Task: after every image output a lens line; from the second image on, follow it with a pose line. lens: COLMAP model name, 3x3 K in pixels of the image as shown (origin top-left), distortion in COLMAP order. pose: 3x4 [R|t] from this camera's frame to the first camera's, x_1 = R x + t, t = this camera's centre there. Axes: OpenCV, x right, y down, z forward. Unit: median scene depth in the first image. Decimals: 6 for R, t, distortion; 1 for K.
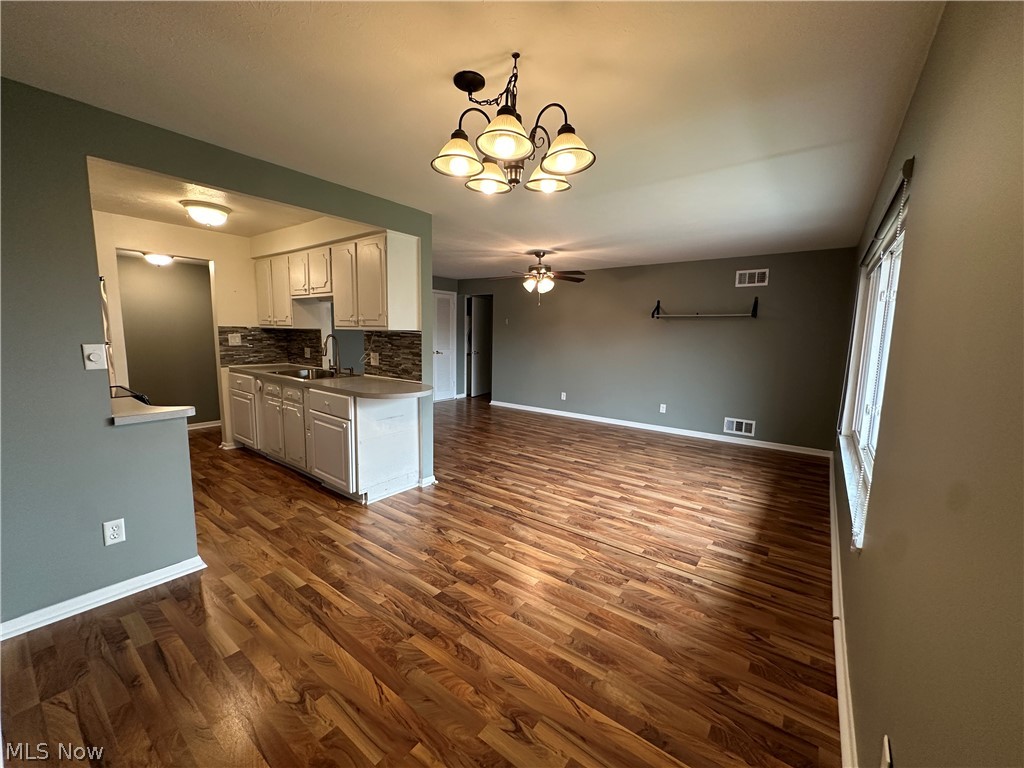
lens RADIAL K [[408.5, 0, 511.6], [0, 408.5, 379.1], [0, 0, 1]] dist [-0.000431, 0.000985]
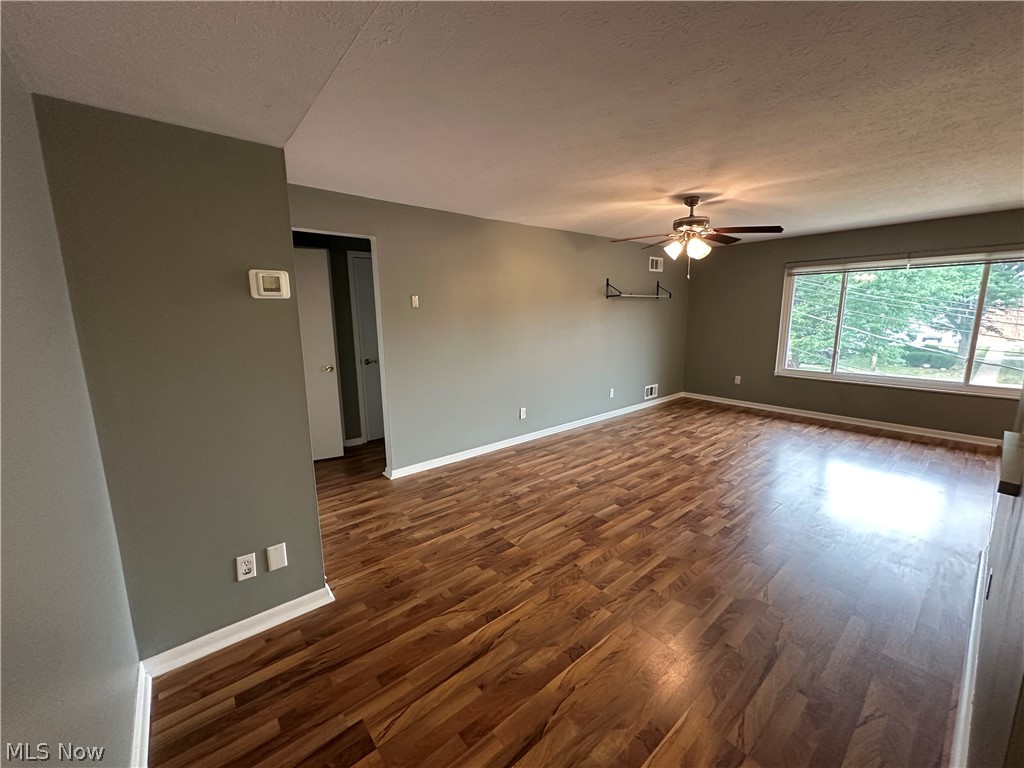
lens RADIAL K [[408.5, 0, 511.2], [0, 408.5, 380.1], [0, 0, 1]] dist [-0.000431, 0.000985]
pose [[0.229130, -0.184856, 0.955682, -0.993716], [0.129449, 0.978868, 0.158305, -0.234120], [-0.964750, 0.087440, 0.248218, 1.647476]]
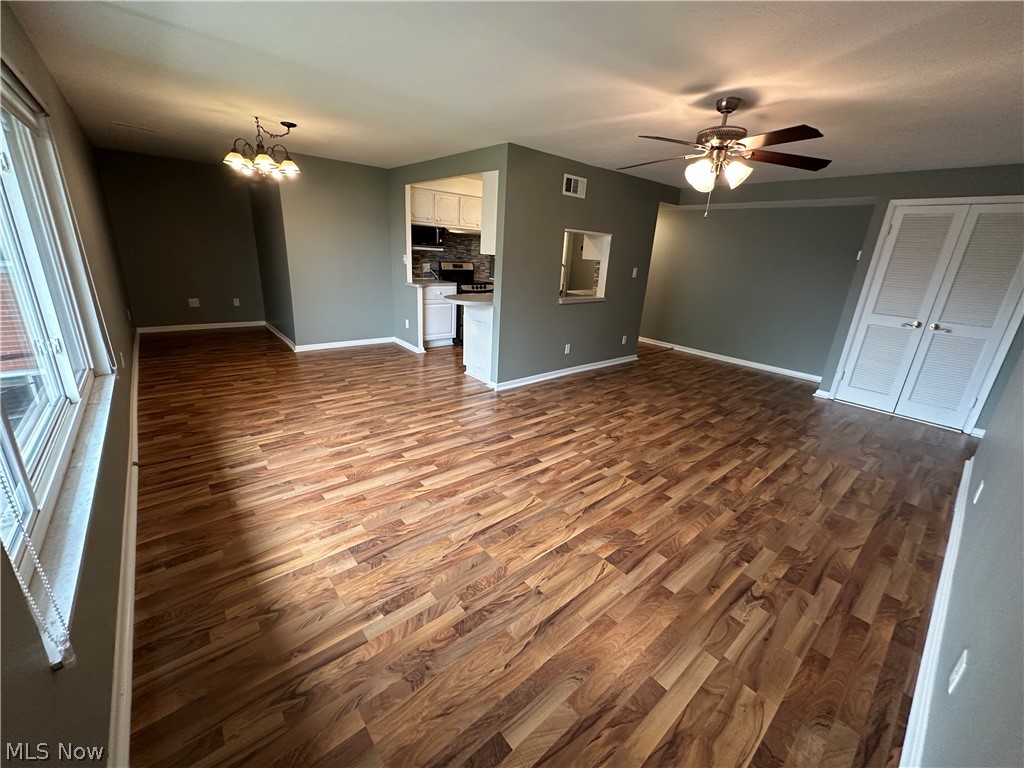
lens RADIAL K [[408.5, 0, 511.8], [0, 408.5, 381.6], [0, 0, 1]] dist [-0.000431, 0.000985]
pose [[-0.215953, 0.272624, -0.937571, 0.957195], [-0.173548, 0.934222, 0.311624, -0.152488], [0.960856, 0.230010, -0.154435, 1.301751]]
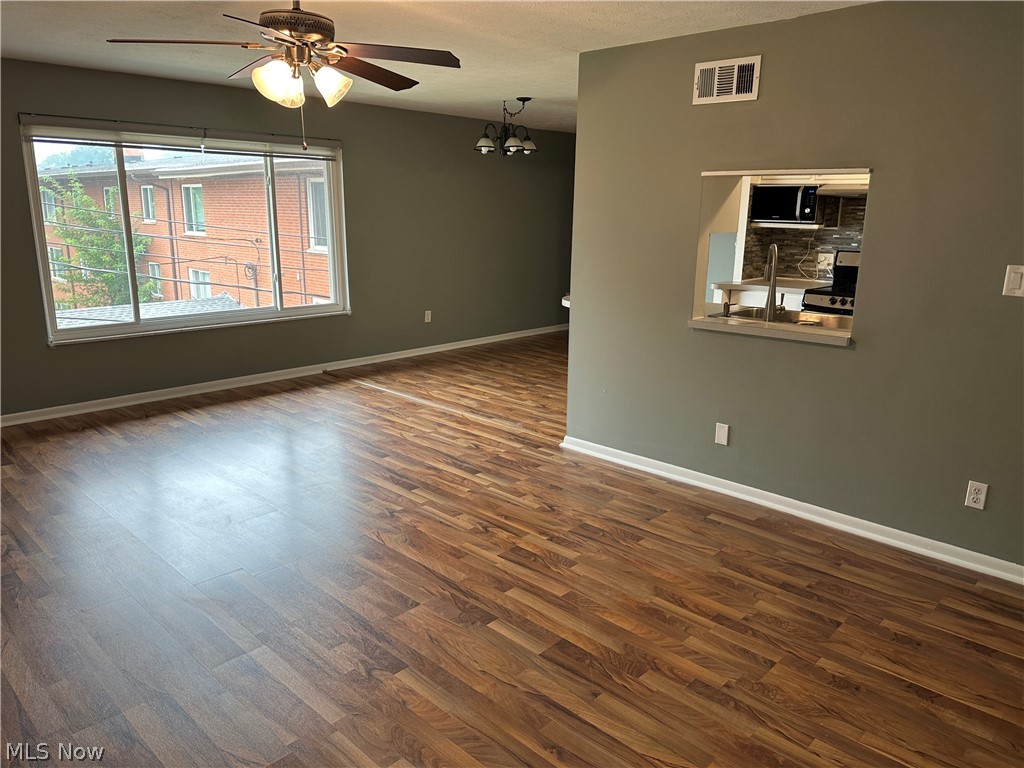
lens RADIAL K [[720.9, 0, 513.0], [0, 720.9, 378.0], [0, 0, 1]] dist [0.061862, -0.074519]
pose [[-0.992640, -0.056777, 0.106973, -0.242458], [-0.016784, 0.939267, 0.342777, -0.306372], [-0.119938, 0.338459, -0.933306, 2.291270]]
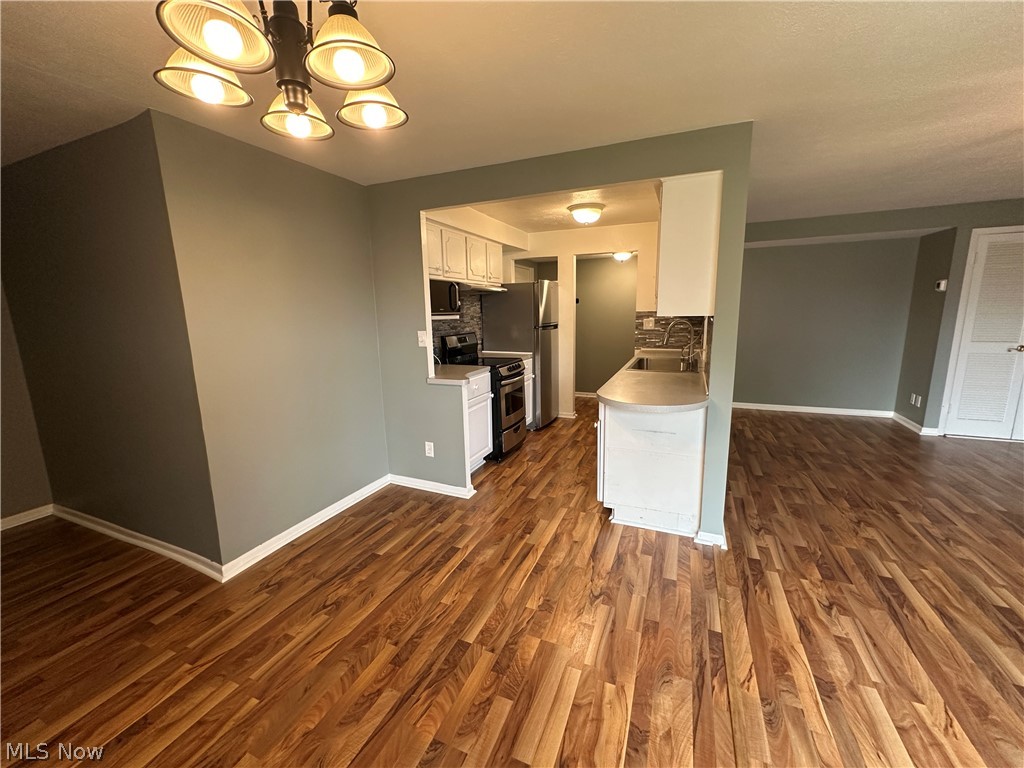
lens RADIAL K [[408.5, 0, 511.3], [0, 408.5, 381.0], [0, 0, 1]] dist [-0.000431, 0.000985]
pose [[0.241058, 0.145804, -0.959496, 0.346020], [-0.088892, 0.987812, 0.127774, -0.070280], [0.966431, 0.054490, 0.251080, 0.522573]]
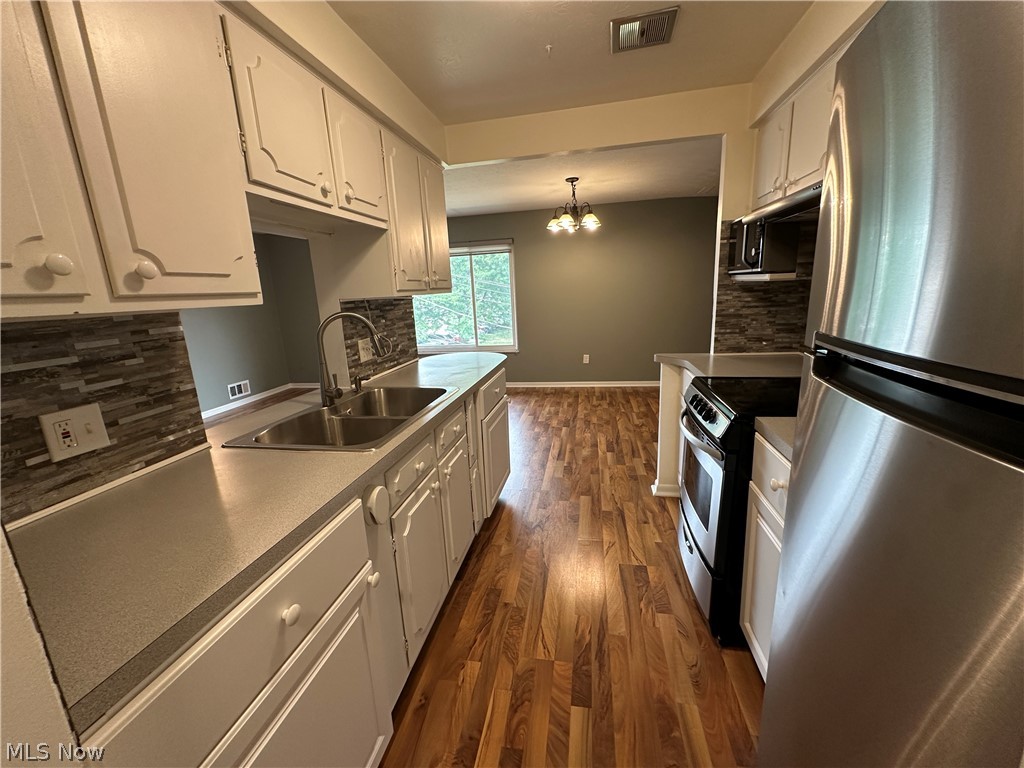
lens RADIAL K [[408.5, 0, 510.7], [0, 408.5, 380.0], [0, 0, 1]] dist [-0.000431, 0.000985]
pose [[-0.442289, -0.190571, 0.876392, -1.042926], [0.144390, 0.949288, 0.279292, -0.155676], [-0.885174, 0.250070, -0.392343, 1.180121]]
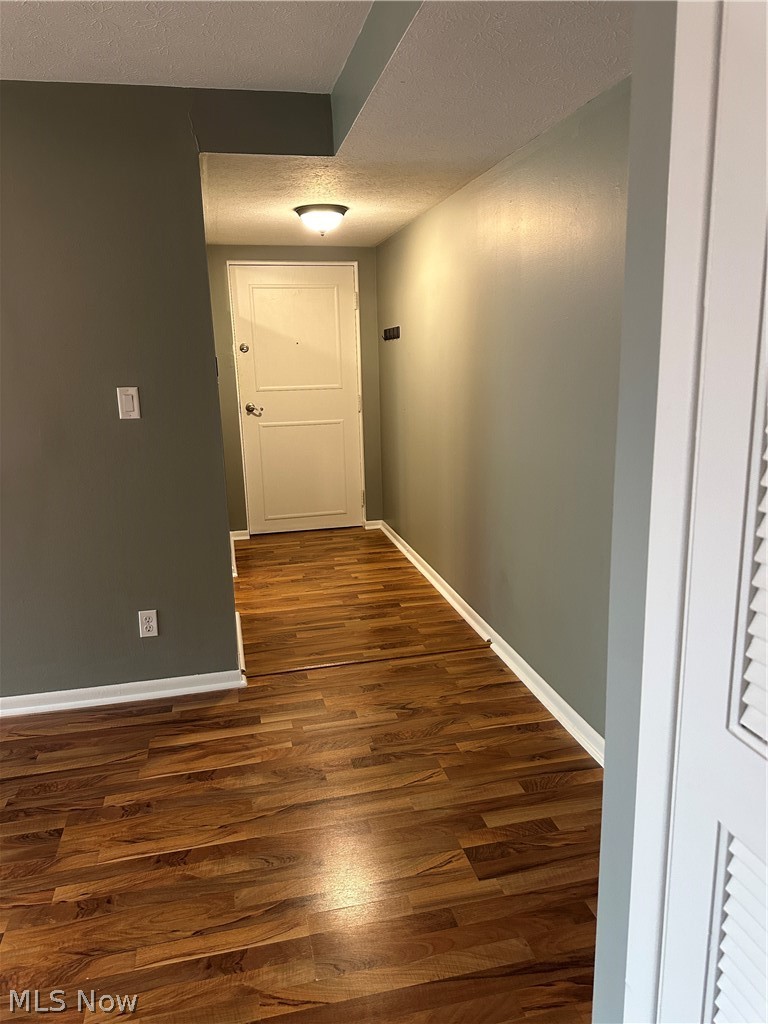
lens RADIAL K [[720.9, 0, 380.6], [0, 720.9, 511.9], [0, 0, 1]] dist [0.061862, -0.074519]
pose [[-0.644417, 0.164123, -0.746854, -0.268947], [-0.073529, 0.958869, 0.274159, -0.263596], [0.761131, 0.231588, -0.605843, 2.148563]]
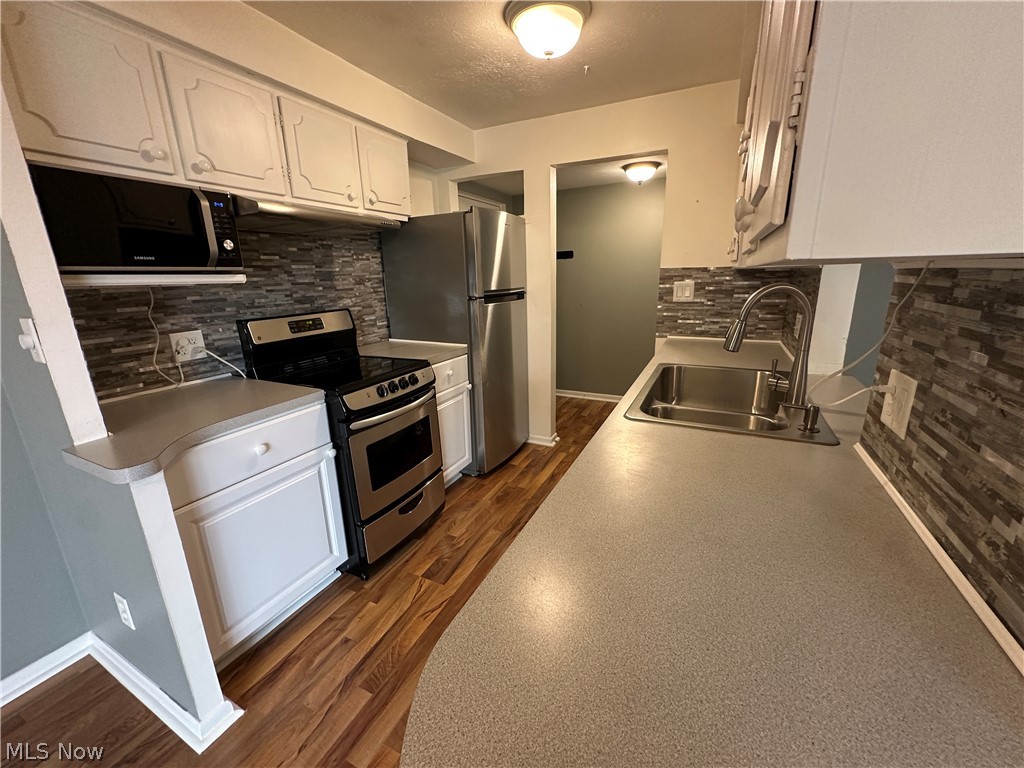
lens RADIAL K [[408.5, 0, 510.7], [0, 408.5, 379.8], [0, 0, 1]] dist [-0.000431, 0.000985]
pose [[0.186940, 0.225944, -0.956035, -0.191265], [-0.086862, 0.973181, 0.213012, -0.099373], [0.978524, 0.043223, 0.201553, 0.847570]]
